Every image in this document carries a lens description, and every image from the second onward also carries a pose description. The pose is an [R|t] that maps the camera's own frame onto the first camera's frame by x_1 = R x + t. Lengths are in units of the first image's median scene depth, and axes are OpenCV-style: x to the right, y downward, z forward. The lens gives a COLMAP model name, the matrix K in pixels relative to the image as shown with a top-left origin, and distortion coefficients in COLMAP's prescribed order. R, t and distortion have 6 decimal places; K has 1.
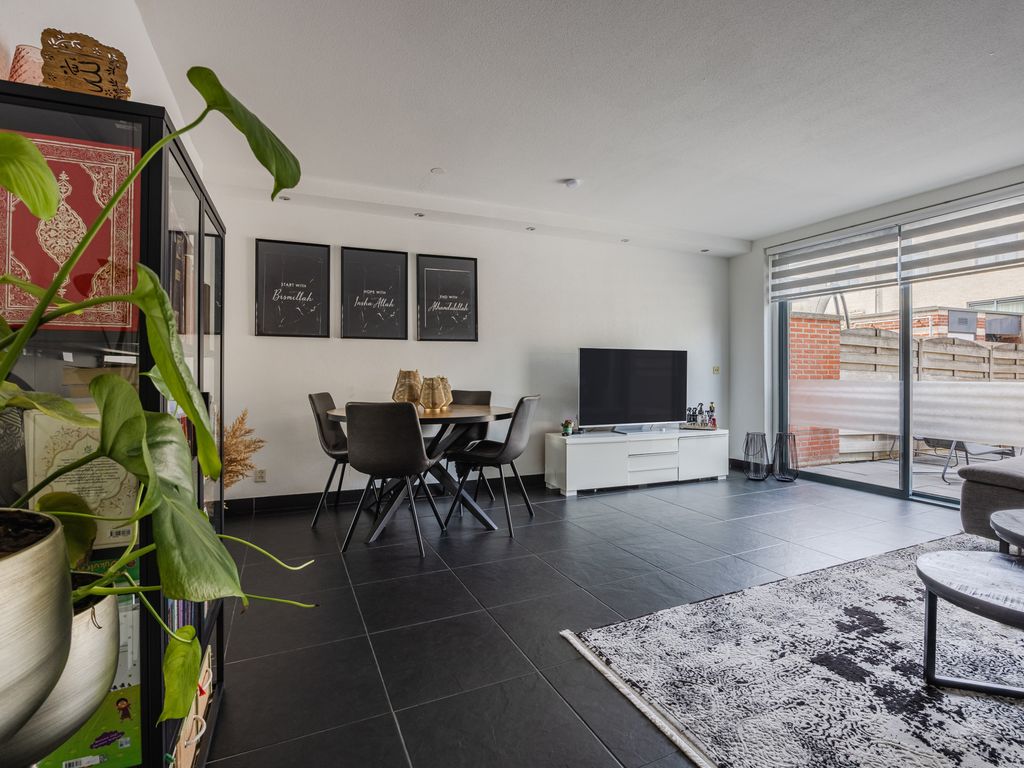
lens RADIAL K [[491.9, 0, 512.0], [0, 491.9, 384.0], [0, 0, 1]] dist [-0.021968, 0.000554]
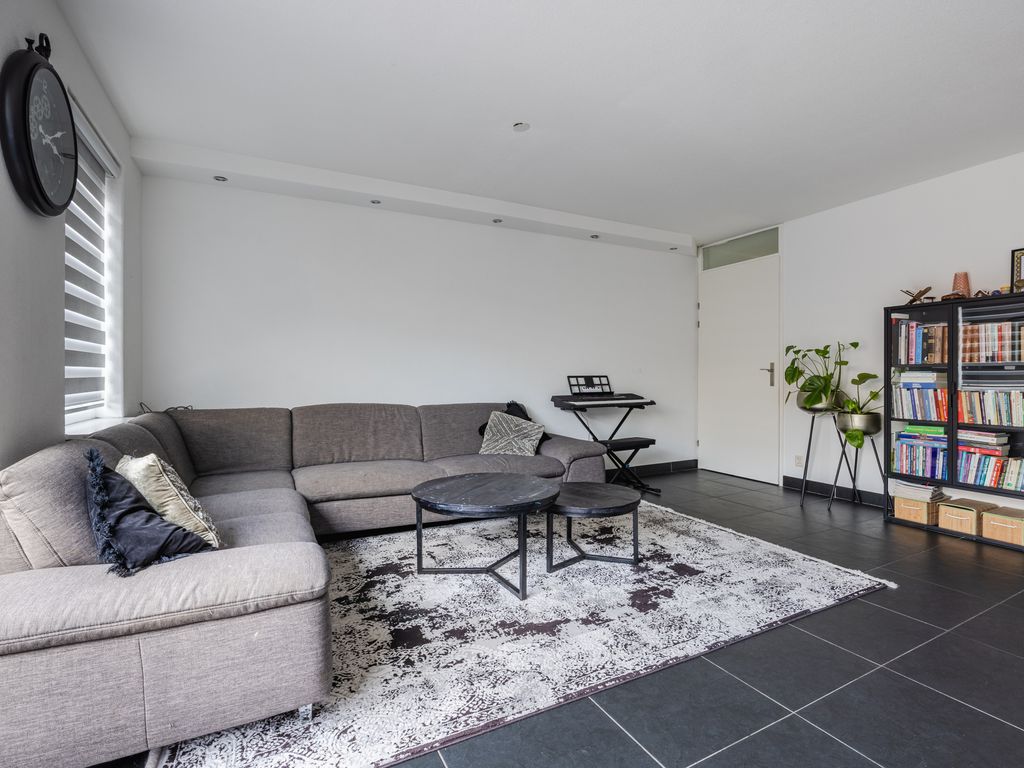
lens RADIAL K [[487.4, 0, 513.0], [0, 487.4, 387.4], [0, 0, 1]] dist [-0.011621, 0.000235]
pose [[-0.999003, 0.004059, -0.044461, 0.552564], [0.002451, 0.999343, 0.036157, -0.018675], [0.044578, 0.036012, -0.998357, 1.064587]]
